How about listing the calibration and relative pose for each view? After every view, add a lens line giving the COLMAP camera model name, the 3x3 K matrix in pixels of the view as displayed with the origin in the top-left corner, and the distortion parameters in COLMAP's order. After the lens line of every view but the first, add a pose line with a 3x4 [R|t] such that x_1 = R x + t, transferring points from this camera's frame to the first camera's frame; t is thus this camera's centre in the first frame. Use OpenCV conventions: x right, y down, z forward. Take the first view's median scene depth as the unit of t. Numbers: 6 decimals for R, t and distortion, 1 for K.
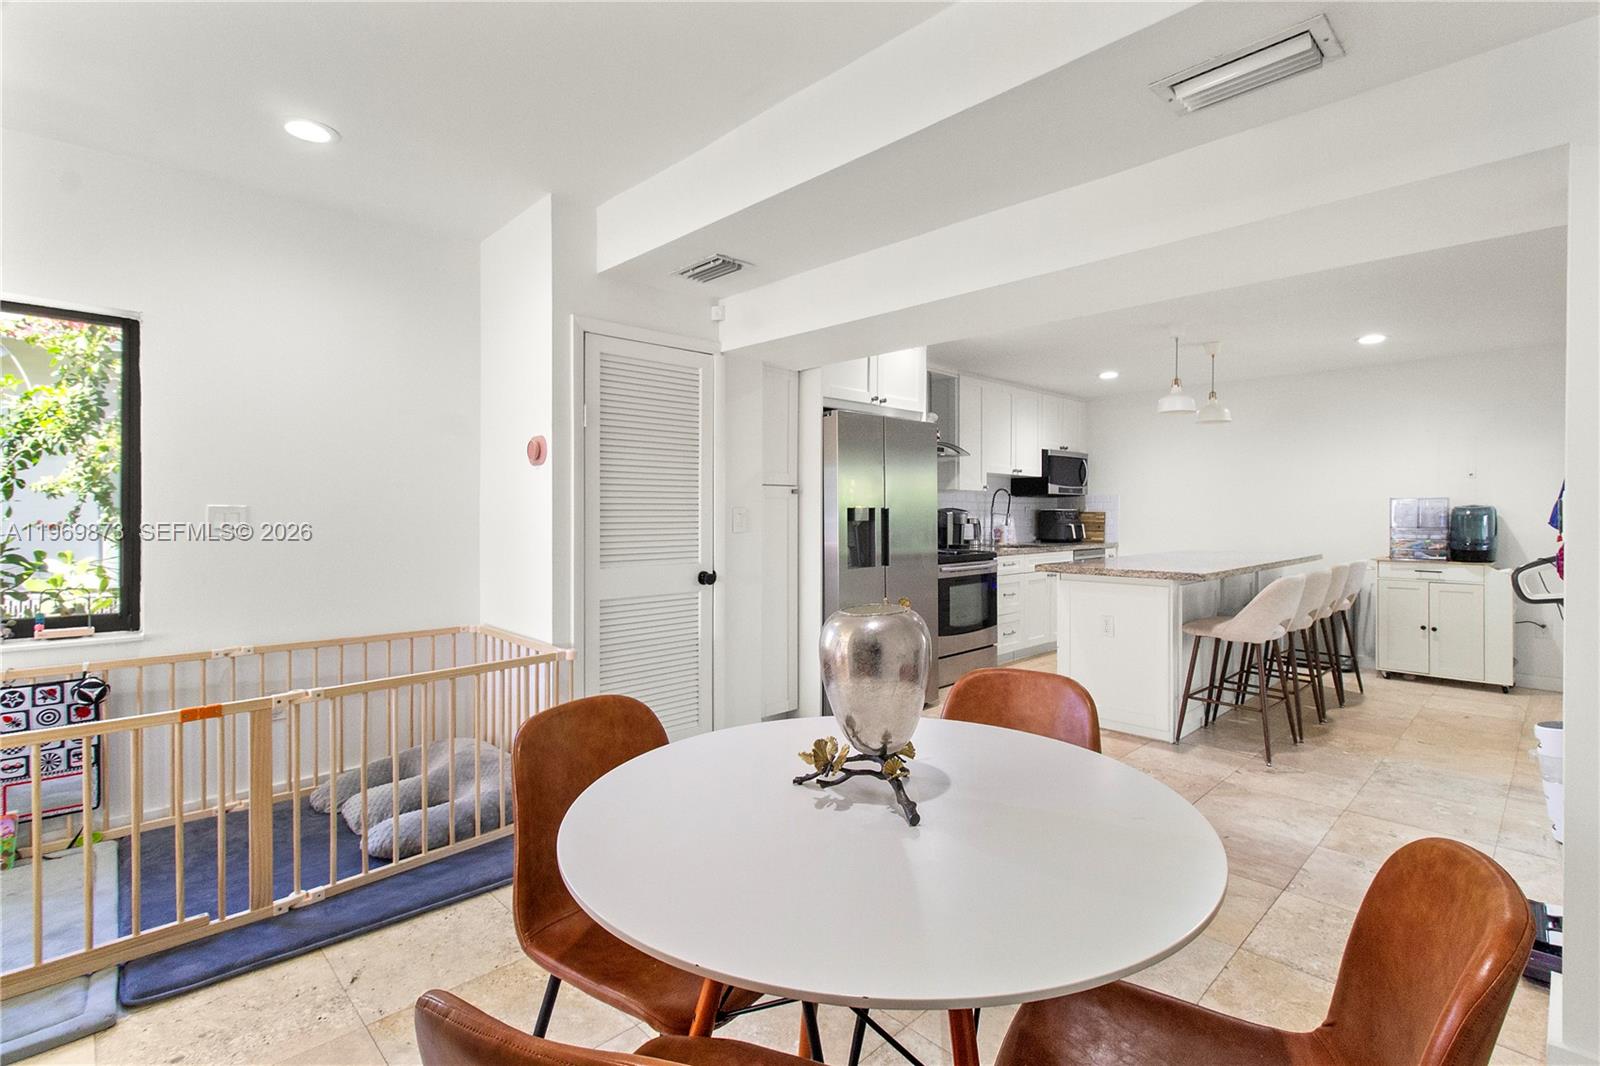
lens RADIAL K [[743.7, 0, 819.3], [0, 743.7, 517.5], [0, 0, 1]] dist [0.002305, 0.002197]
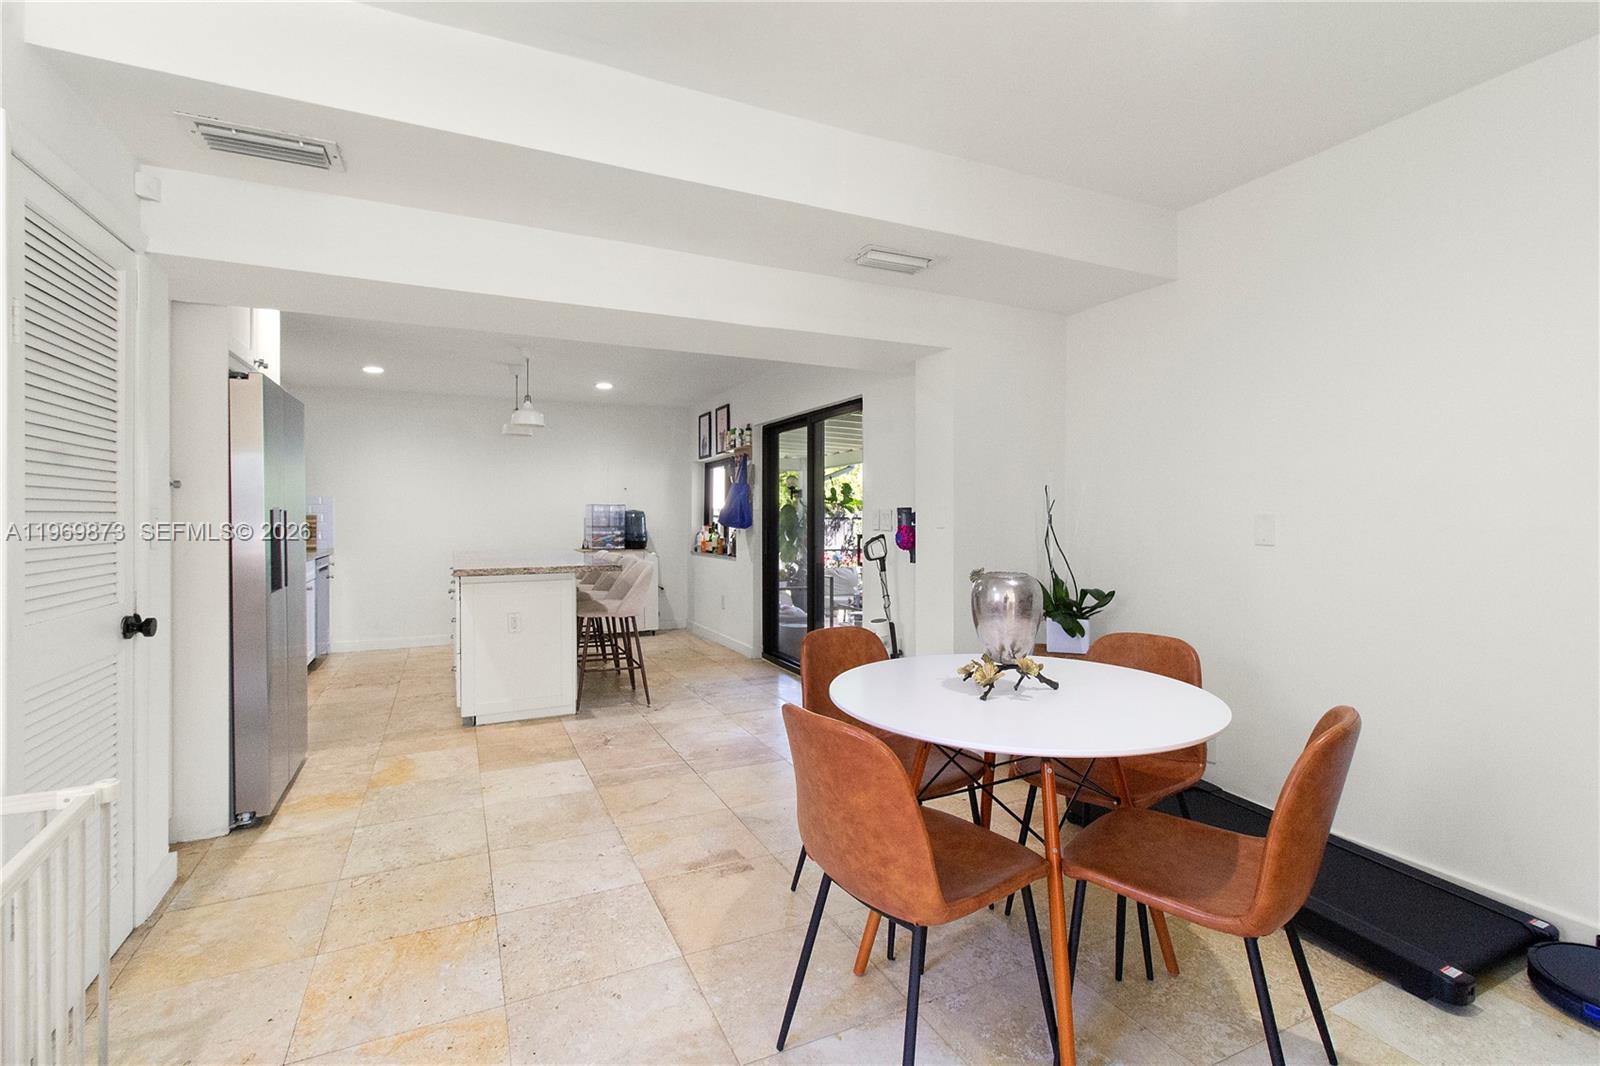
lens RADIAL K [[743.7, 0, 808.1], [0, 743.7, 519.3], [0, 0, 1]] dist [0.002305, 0.002197]
pose [[0.326085, -0.006076, 0.945321, -0.378852], [0.008093, 0.999961, 0.003636, -0.001455], [-0.945306, 0.006465, 0.326121, 0.208599]]
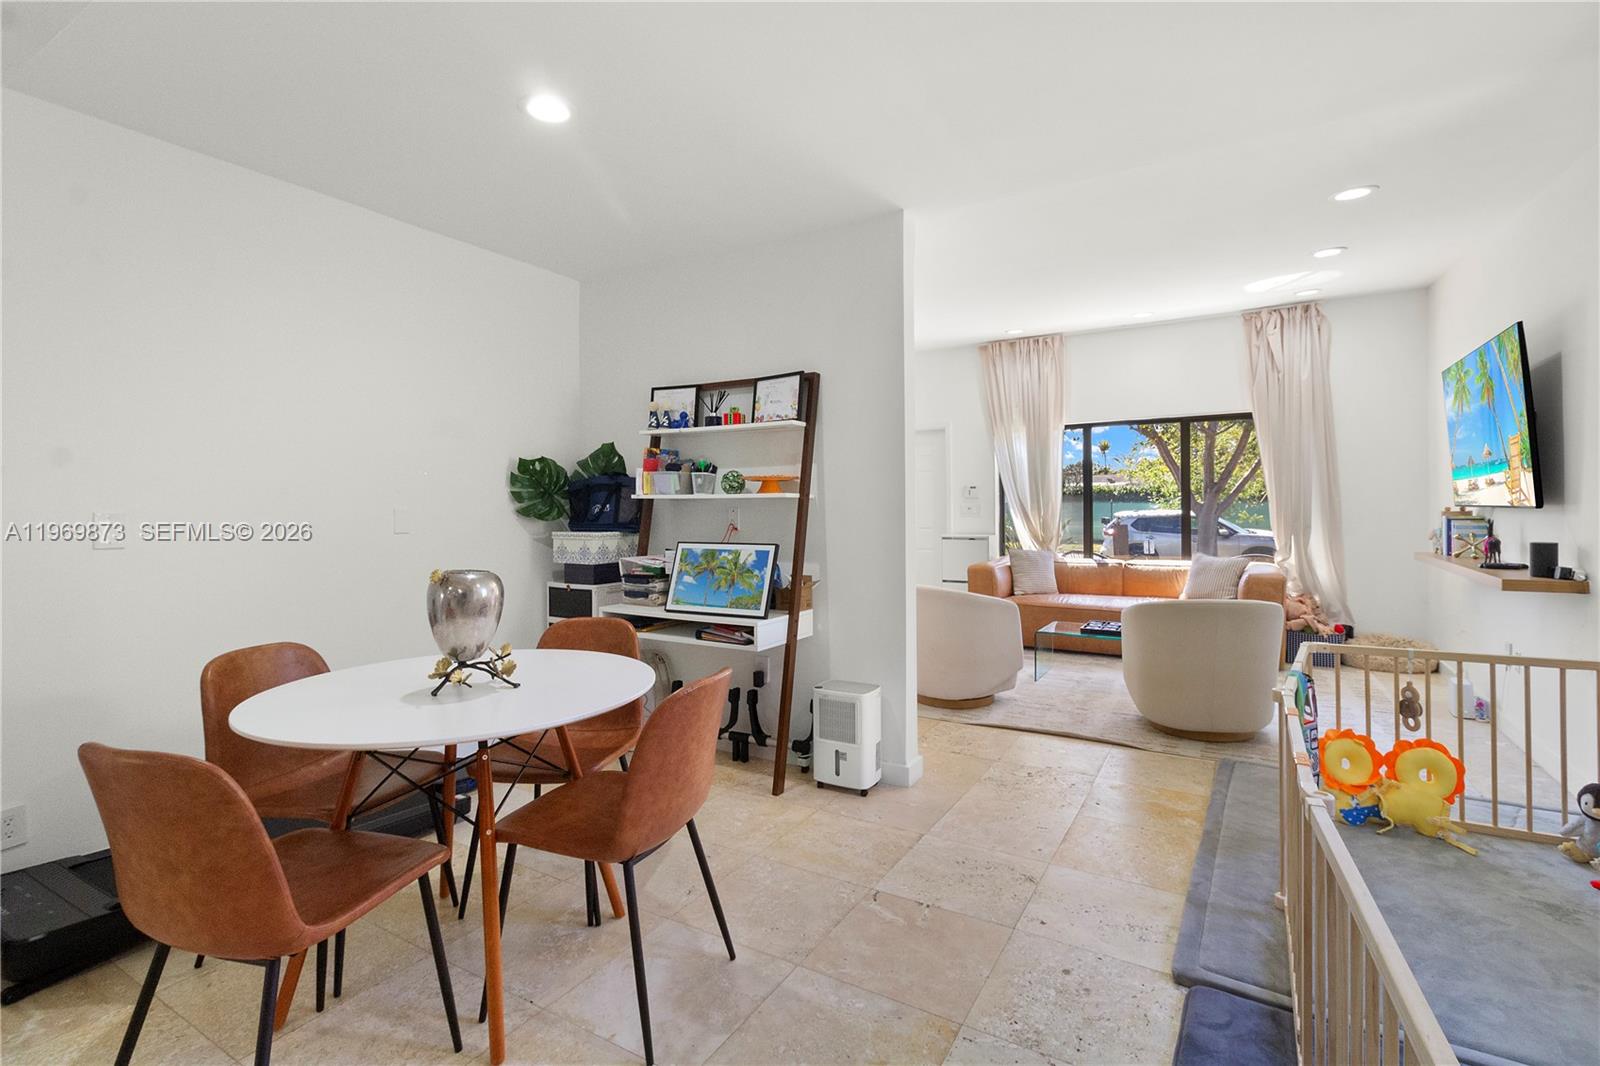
lens RADIAL K [[743.7, 0, 804.6], [0, 743.7, 506.5], [0, 0, 1]] dist [0.002305, 0.002197]
pose [[-0.967147, 0.005220, -0.254164, -0.055492], [0.003411, 0.999966, 0.007560, -0.005208], [0.254195, 0.006444, -0.967132, 0.659245]]
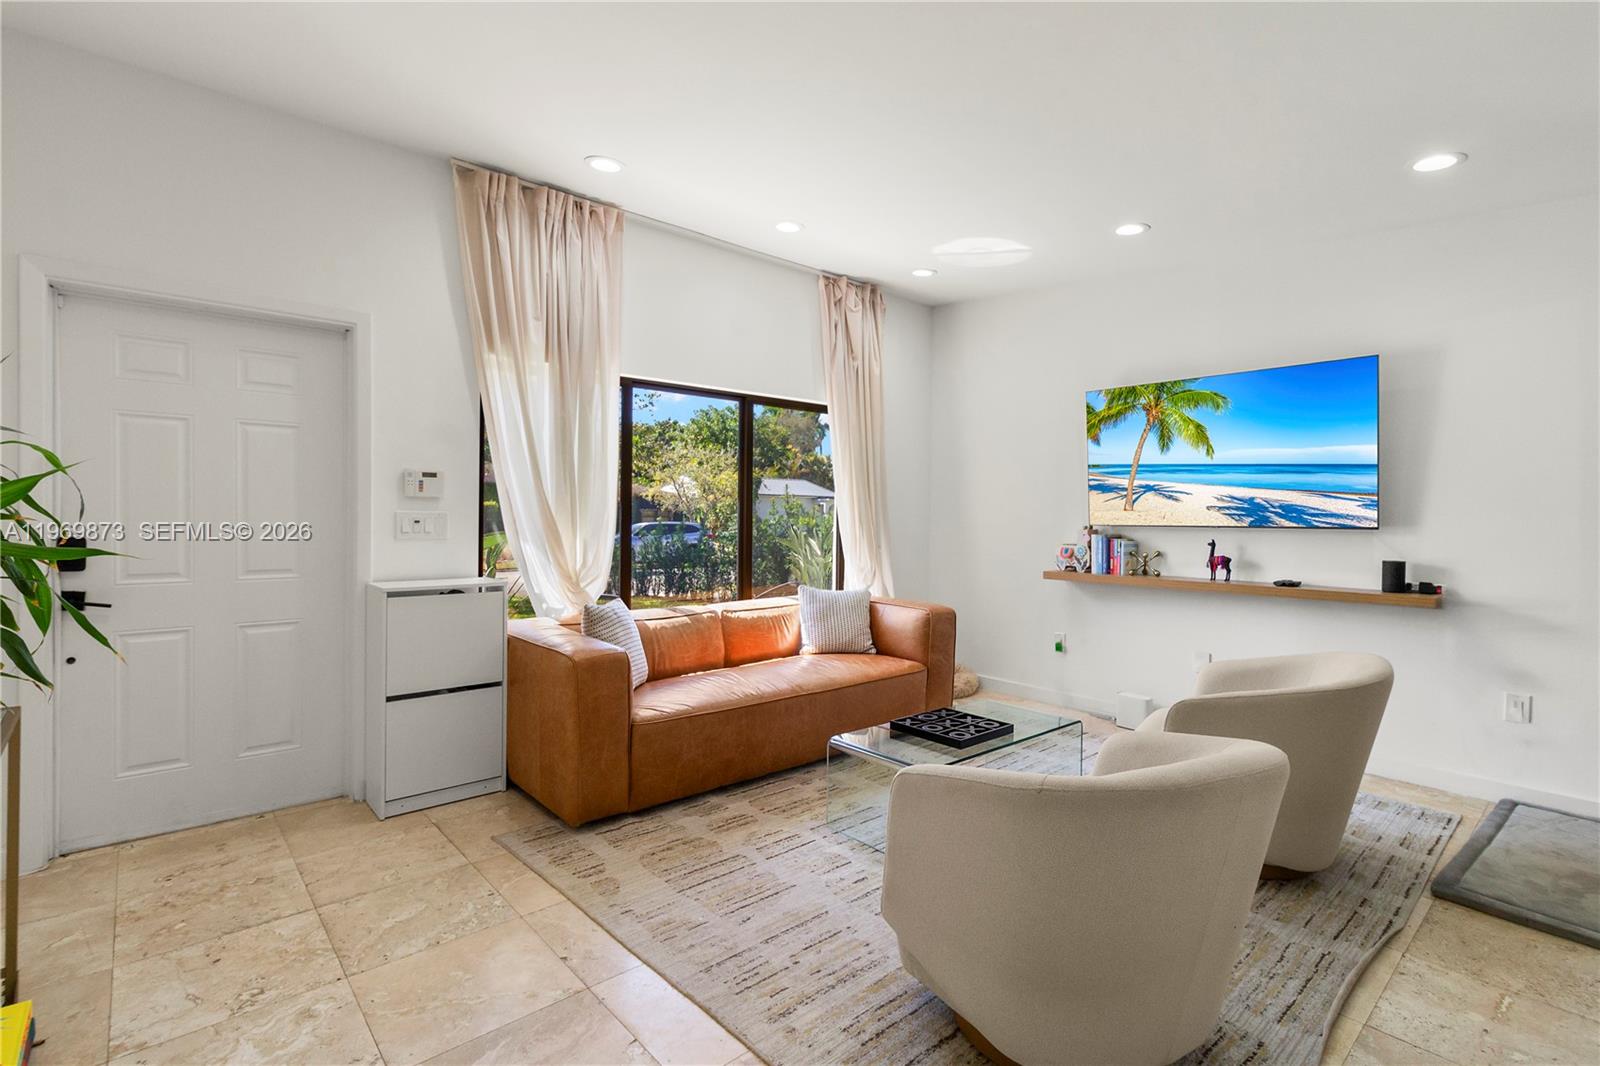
lens RADIAL K [[743.7, 0, 815.2], [0, 743.7, 520.6], [0, 0, 1]] dist [0.002305, 0.002197]
pose [[-0.040149, 0.003555, -0.999187, -0.106333], [-0.017606, 0.999836, 0.004265, 0.000822], [0.999039, 0.017763, -0.040080, -0.278576]]
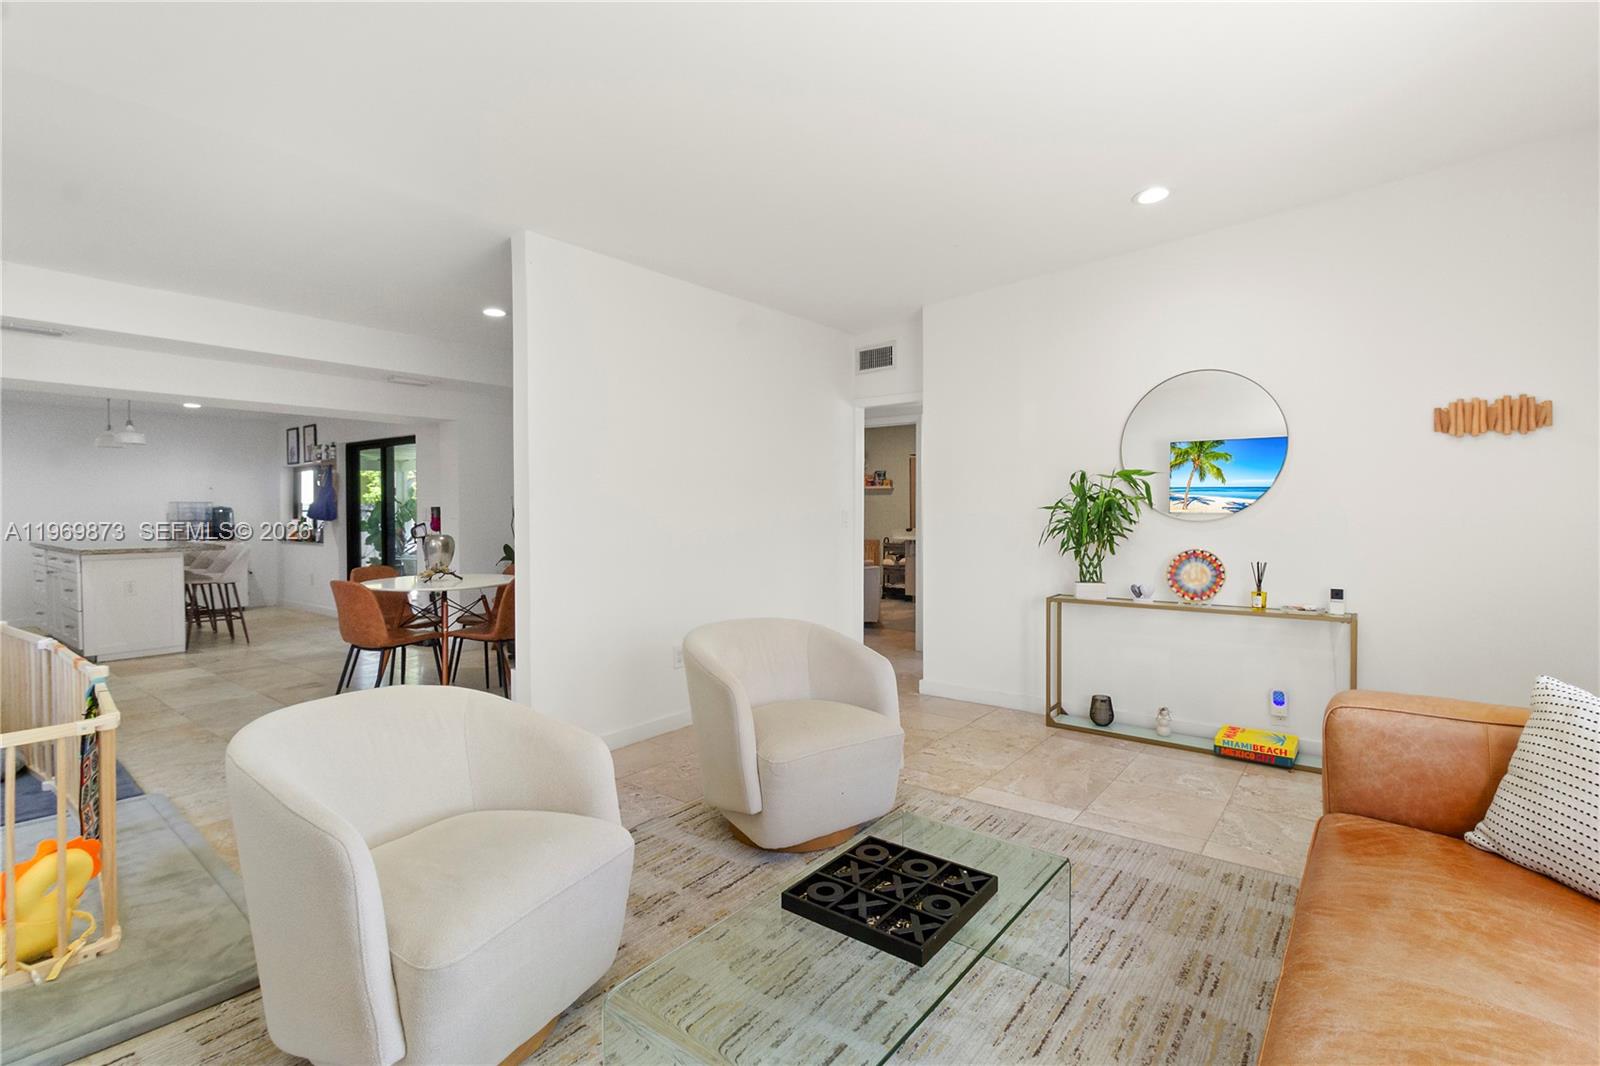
lens RADIAL K [[743.7, 0, 817.0], [0, 743.7, 520.8], [0, 0, 1]] dist [0.002305, 0.002197]
pose [[-0.142915, -0.018474, 0.989563, -1.018885], [0.009279, 0.999757, 0.020004, -0.005122], [-0.989691, 0.012041, -0.142709, -0.113534]]
